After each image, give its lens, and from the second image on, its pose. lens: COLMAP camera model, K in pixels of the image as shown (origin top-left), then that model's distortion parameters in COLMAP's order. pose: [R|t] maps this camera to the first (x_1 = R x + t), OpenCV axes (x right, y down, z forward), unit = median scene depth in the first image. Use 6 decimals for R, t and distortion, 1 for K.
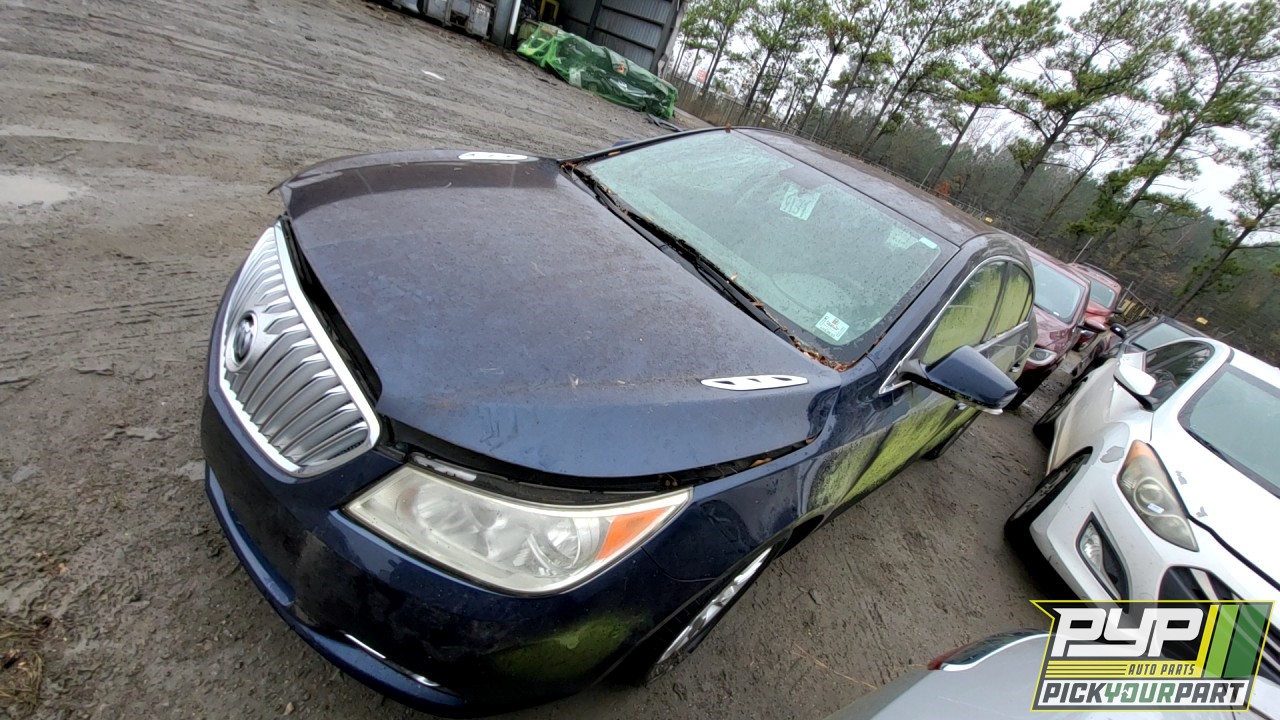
lens RADIAL K [[510.6, 0, 644.9], [0, 510.6, 369.8], [0, 0, 1]] dist [-0.008509, -0.008192]
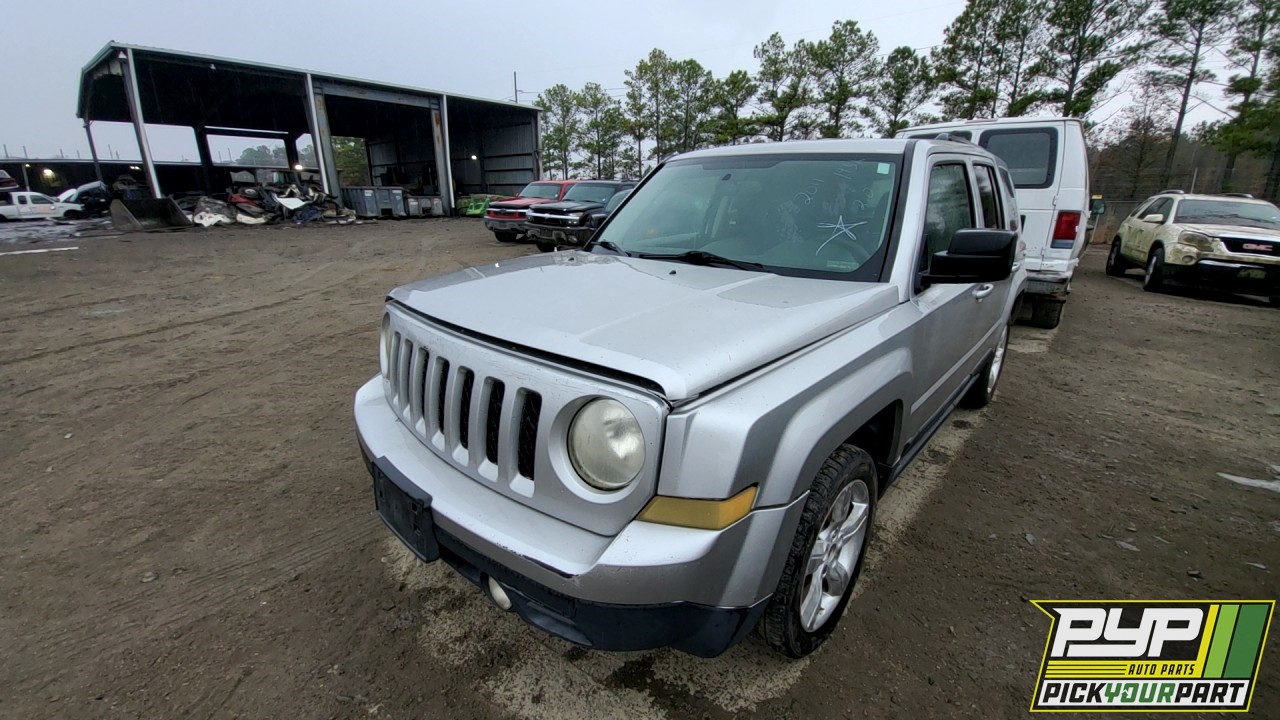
lens RADIAL K [[510.6, 0, 644.6], [0, 510.6, 366.1], [0, 0, 1]] dist [-0.008509, -0.008192]
pose [[0.904045, -0.407576, 0.128784, -0.089270], [0.423233, 0.895712, -0.136287, 0.216481], [-0.059806, 0.177715, 0.982263, -0.426746]]
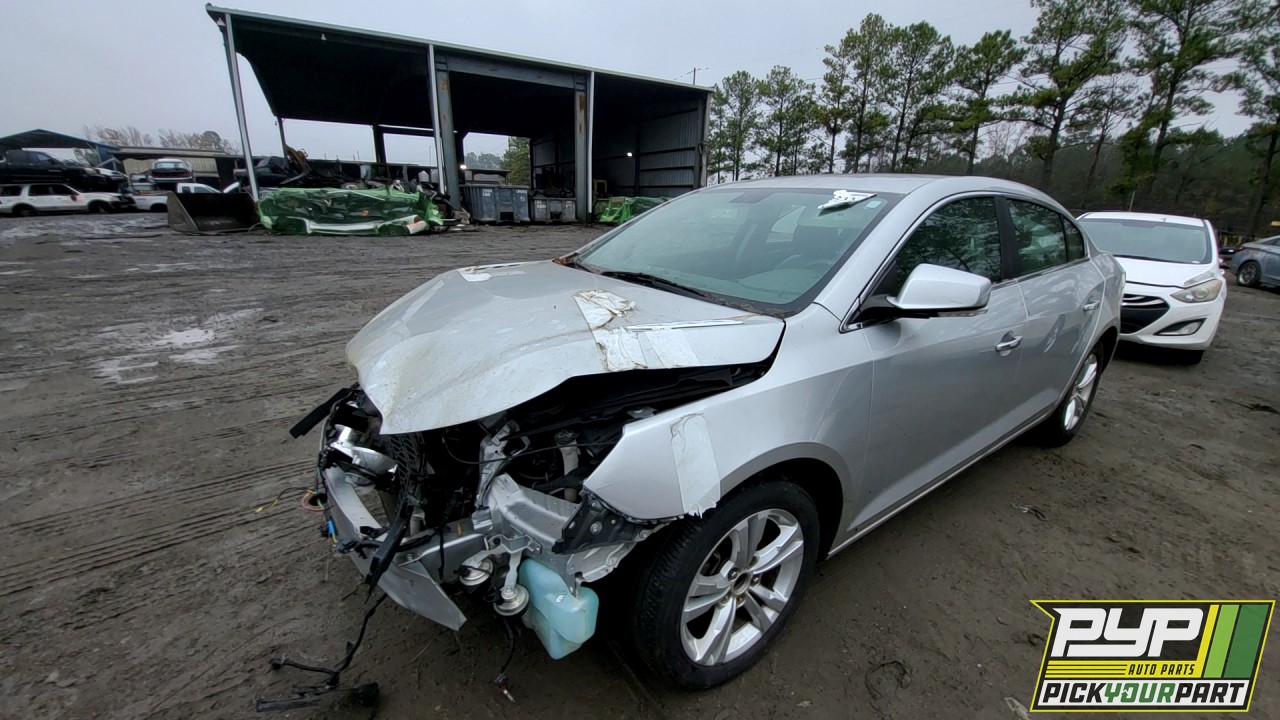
lens RADIAL K [[510.6, 0, 640.8], [0, 510.6, 363.6], [0, 0, 1]] dist [-0.008509, -0.008192]
pose [[0.943109, -0.299538, -0.144296, -0.044619], [0.257276, 0.932374, -0.253943, 0.065537], [0.210604, 0.202373, 0.956395, -0.134949]]
